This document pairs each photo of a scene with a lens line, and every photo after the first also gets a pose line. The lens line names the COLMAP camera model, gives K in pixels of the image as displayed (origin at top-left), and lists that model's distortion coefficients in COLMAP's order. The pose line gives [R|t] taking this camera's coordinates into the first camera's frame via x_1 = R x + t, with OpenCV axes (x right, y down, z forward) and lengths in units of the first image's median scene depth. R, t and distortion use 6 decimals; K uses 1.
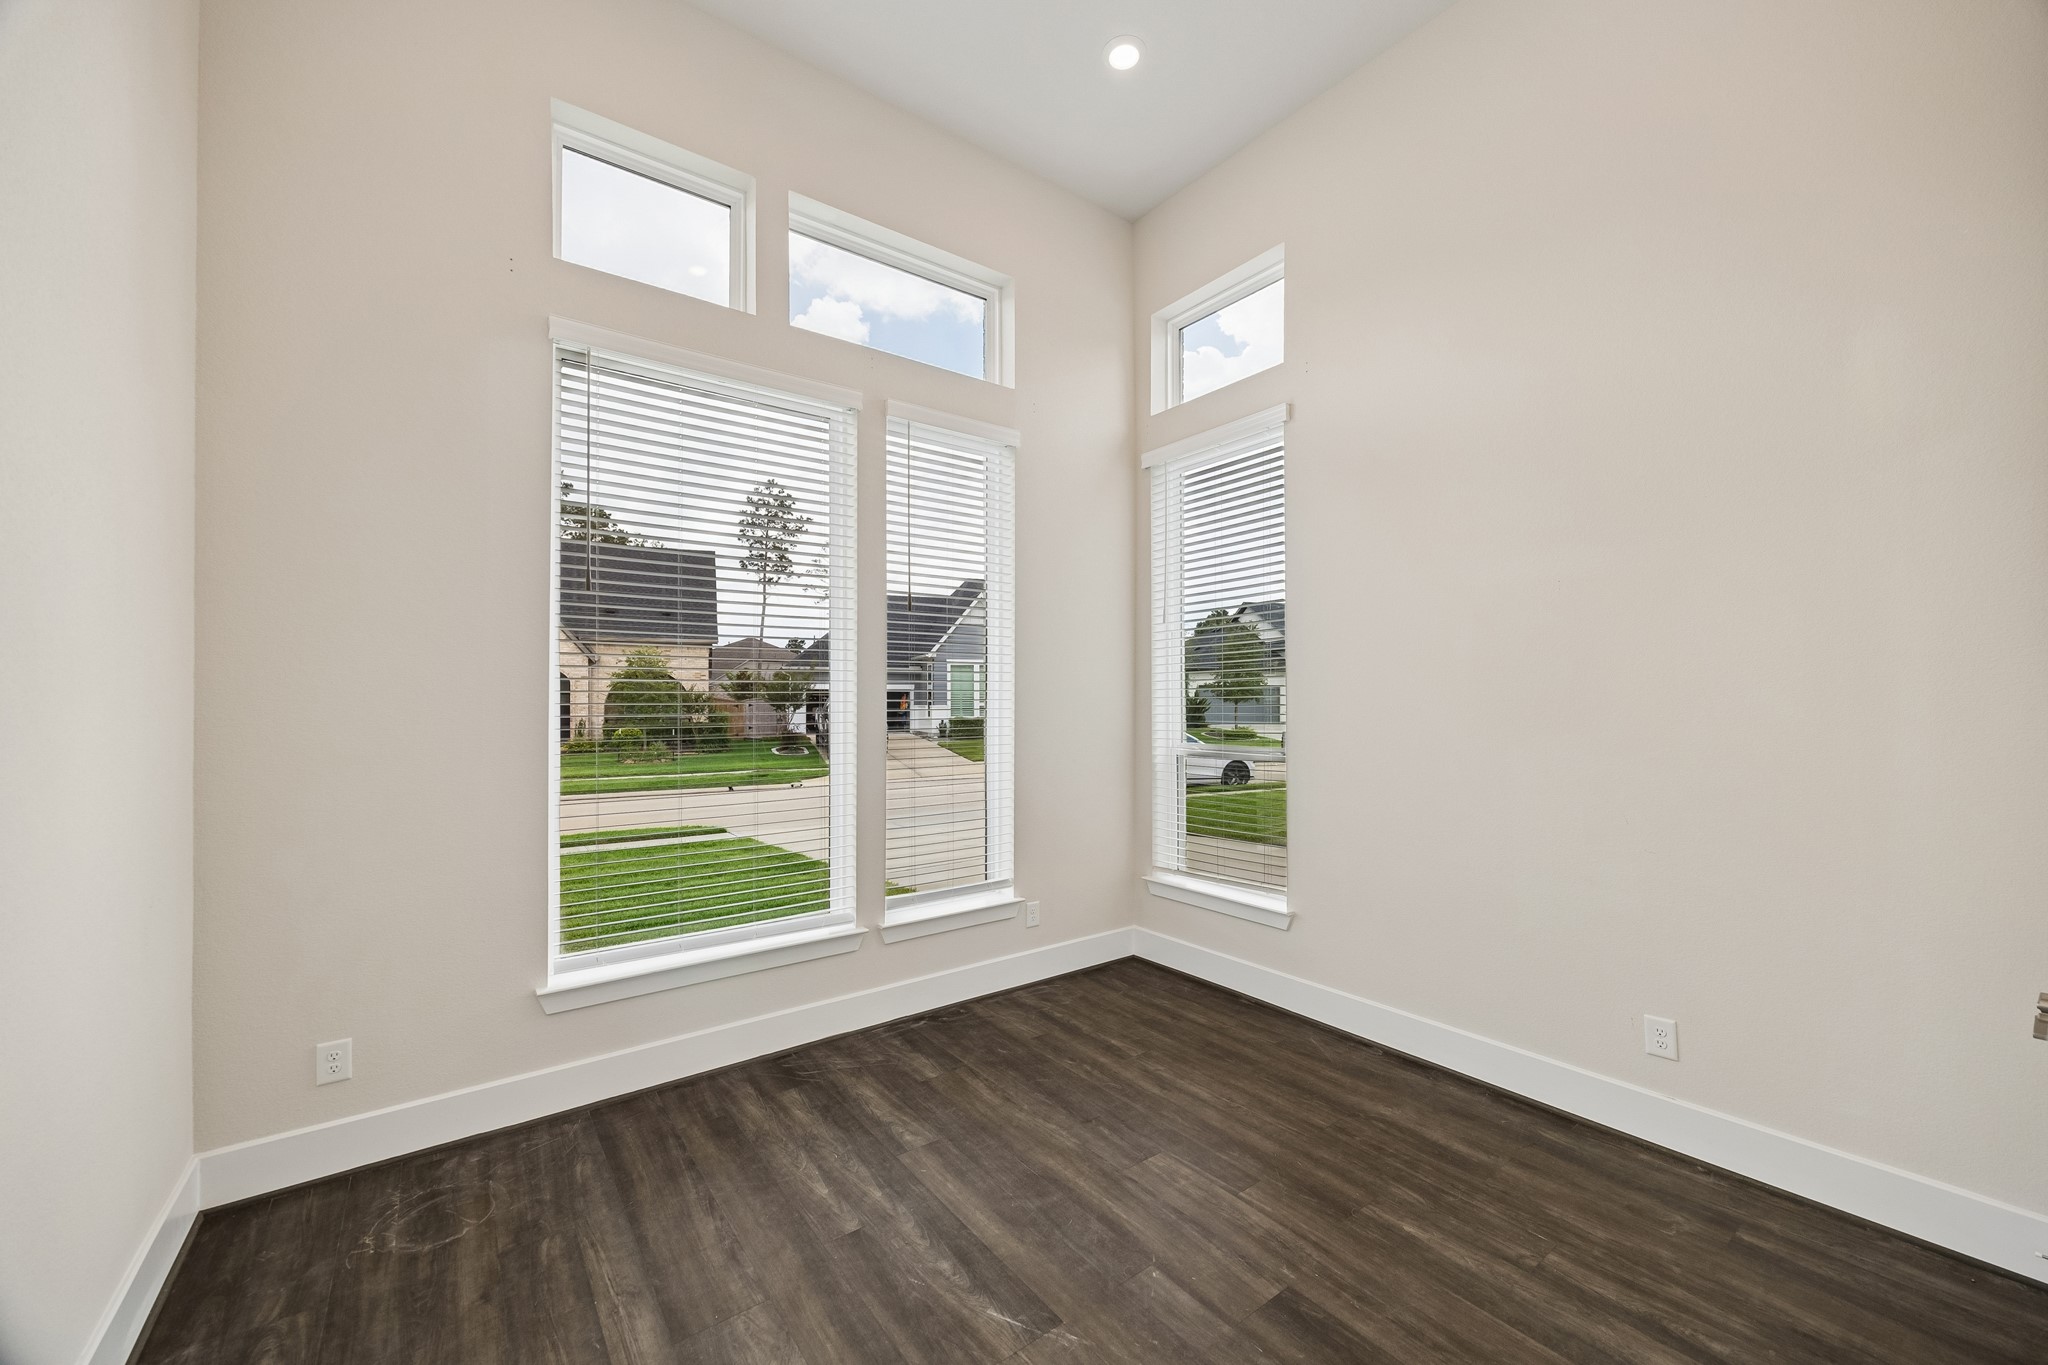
lens RADIAL K [[790.7, 0, 1023.0], [0, 790.7, 686.7], [0, 0, 1]] dist [0.000603, -0.000300]
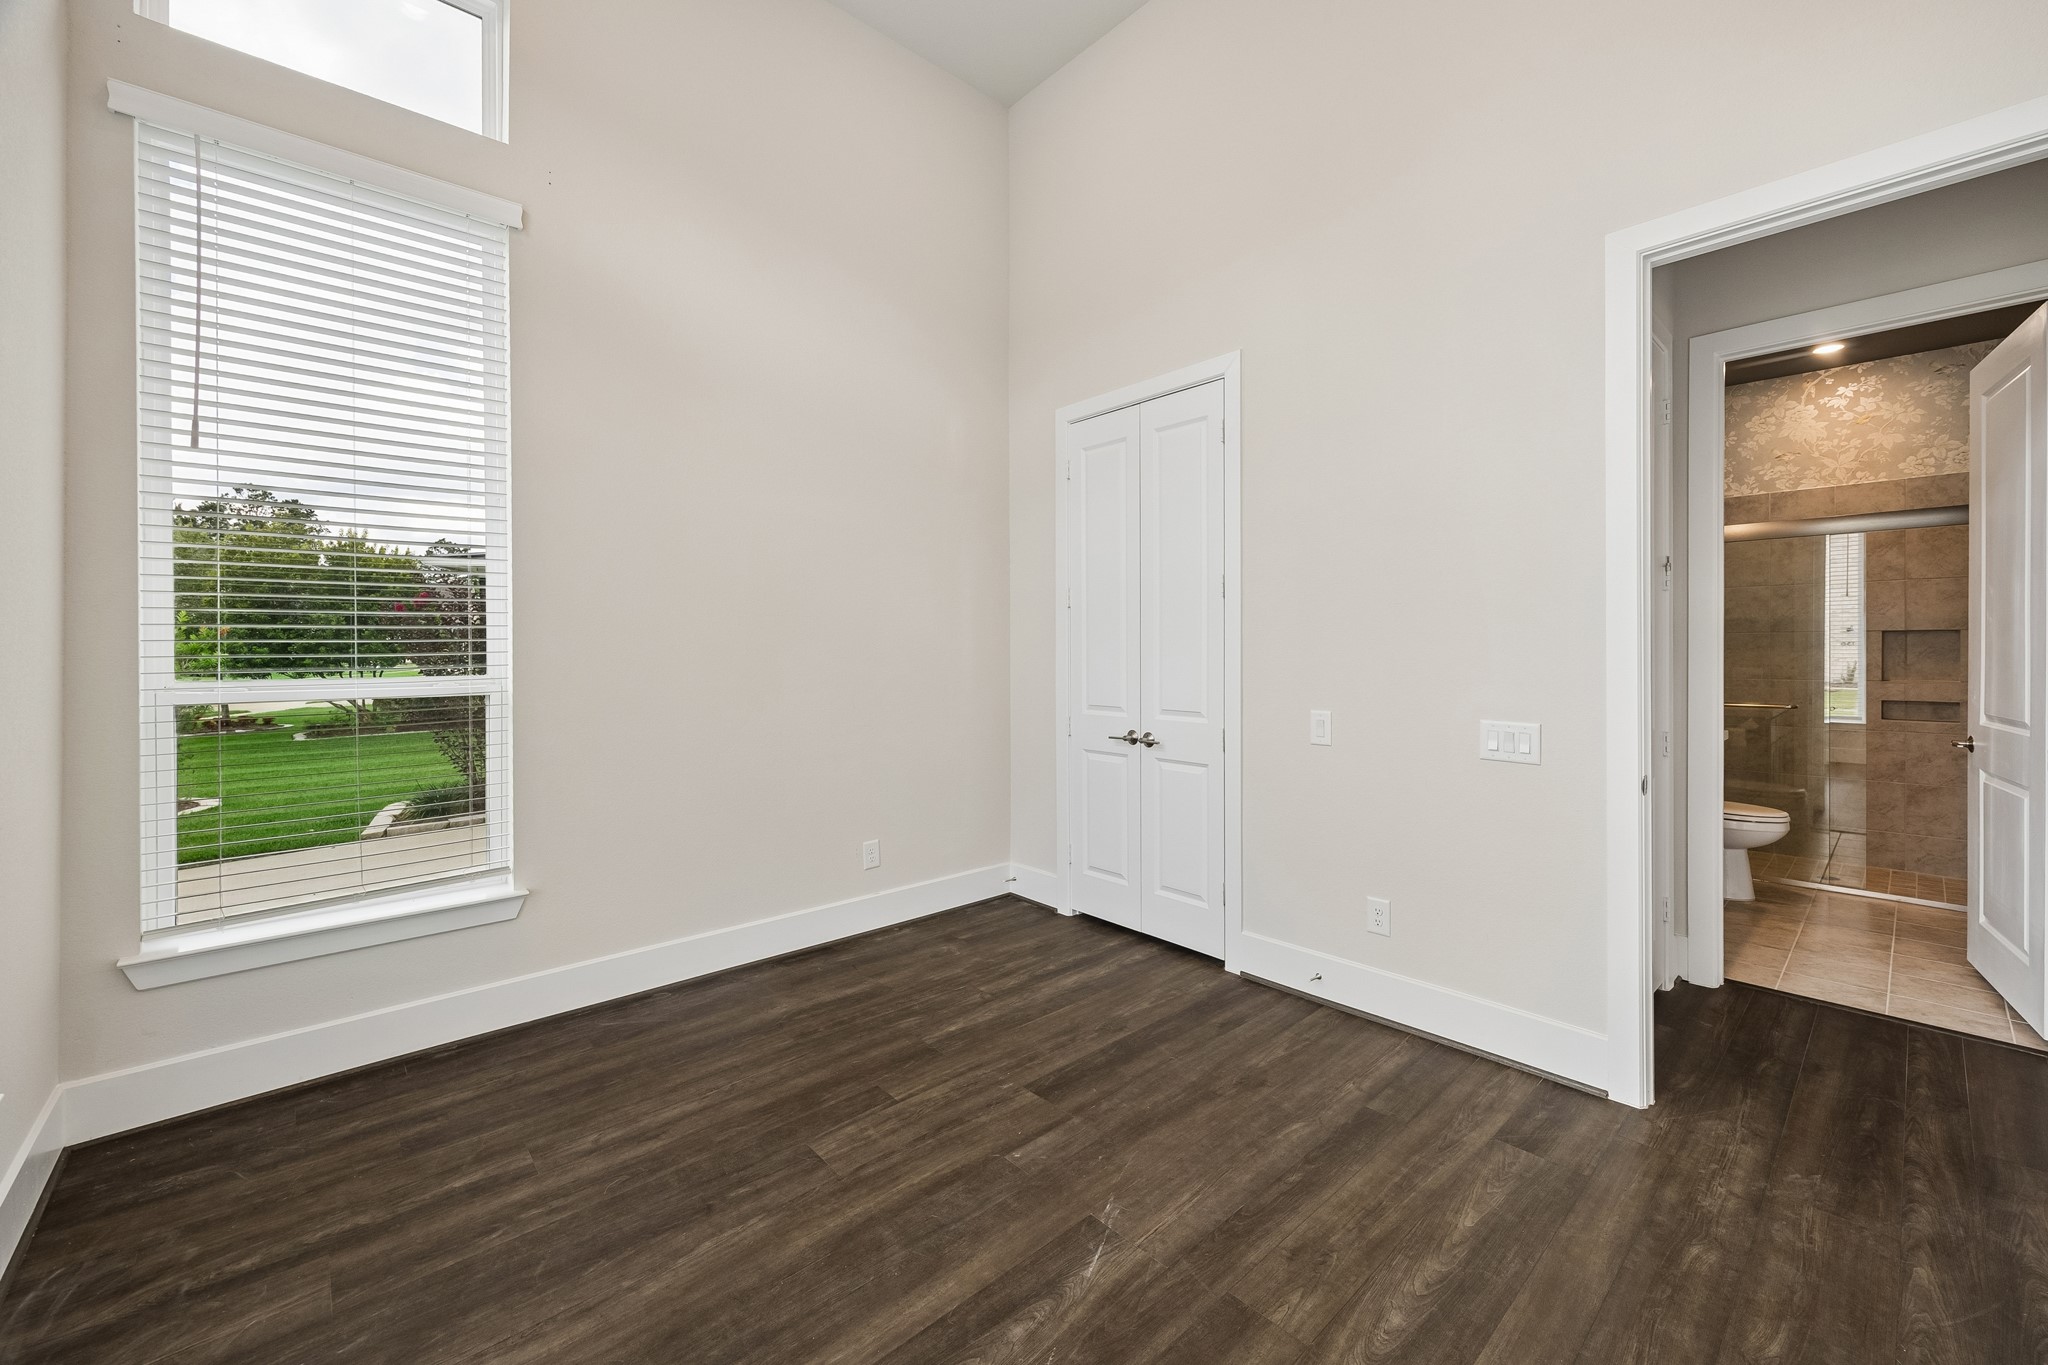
lens RADIAL K [[790.7, 0, 1018.2], [0, 790.7, 663.7], [0, 0, 1]] dist [0.000603, -0.000300]
pose [[-0.086656, -0.010278, 0.996185, -0.693215], [-0.017359, 0.999811, 0.008806, 0.063690], [-0.996087, -0.016530, -0.086818, 0.872743]]
